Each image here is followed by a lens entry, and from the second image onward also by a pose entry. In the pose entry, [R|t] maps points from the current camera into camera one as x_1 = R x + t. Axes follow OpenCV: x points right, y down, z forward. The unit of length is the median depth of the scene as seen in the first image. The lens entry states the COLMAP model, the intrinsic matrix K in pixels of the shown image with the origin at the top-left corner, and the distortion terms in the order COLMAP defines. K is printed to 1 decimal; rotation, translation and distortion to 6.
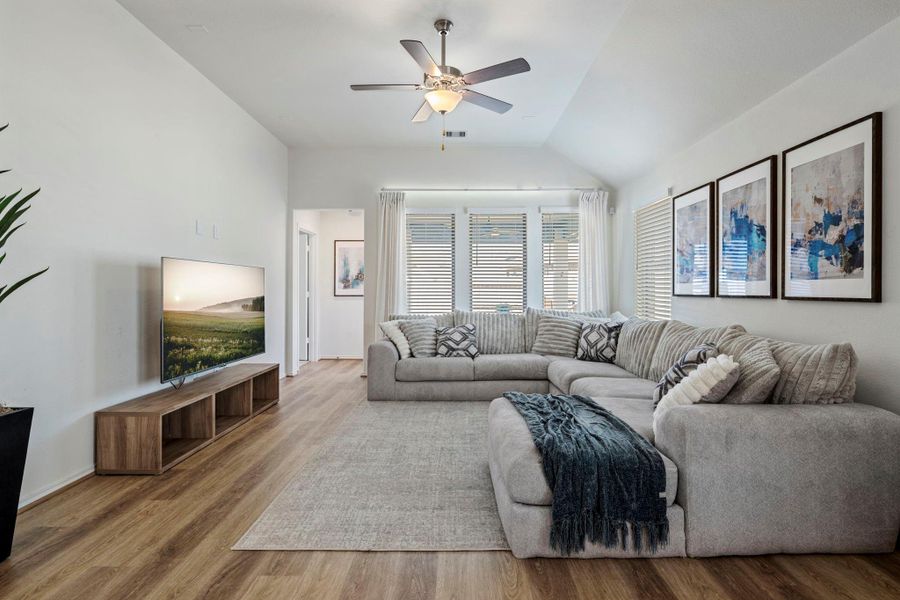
lens RADIAL K [[449.0, 0, 449.6], [0, 449.0, 290.4], [0, 0, 1]] dist [-0.001511, 0.000239]
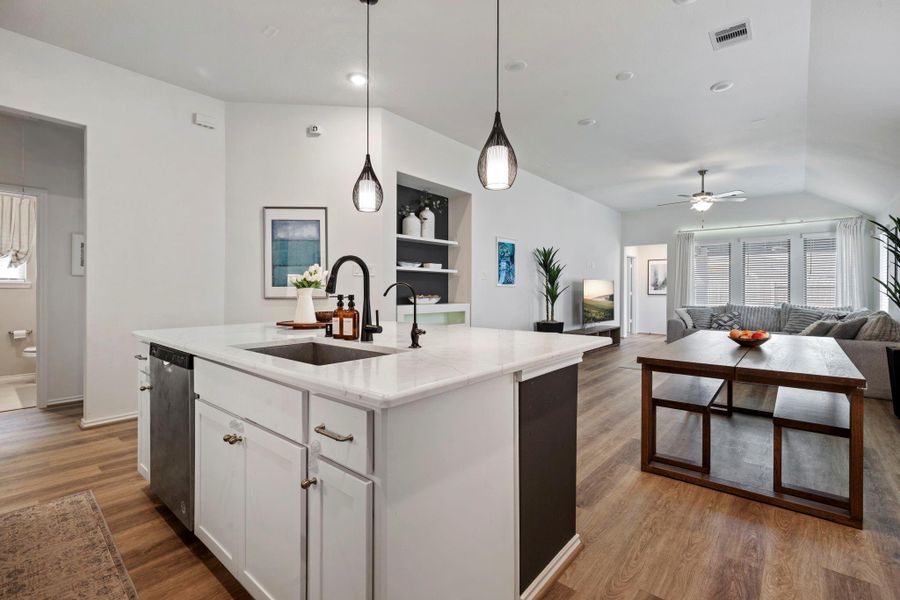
lens RADIAL K [[411.3, 0, 451.0], [0, 411.3, 288.4], [0, 0, 1]] dist [0.000189, 0.000098]
pose [[0.768891, 0.003091, -0.639372, 0.292975], [-0.005314, 0.999985, -0.001556, -0.006164], [0.639358, 0.004594, 0.768896, -1.198193]]
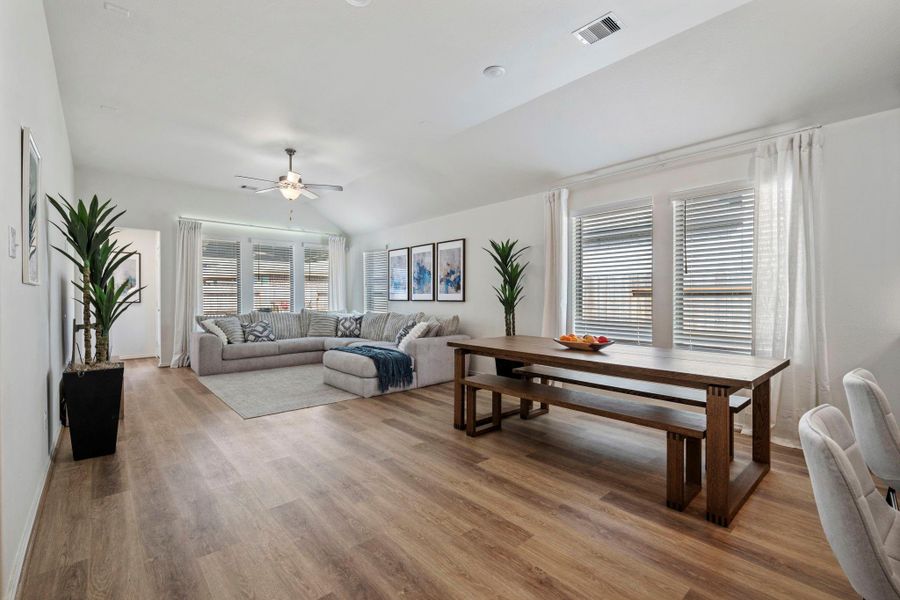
lens RADIAL K [[405.3, 0, 450.0], [0, 405.3, 300.0], [0, 0, 1]] dist [0.000062, -0.000061]
pose [[0.745031, -0.003134, 0.667022, -0.559731], [-0.000445, 0.999986, 0.005196, 0.000855], [-0.667029, -0.004168, 0.745020, -0.579375]]
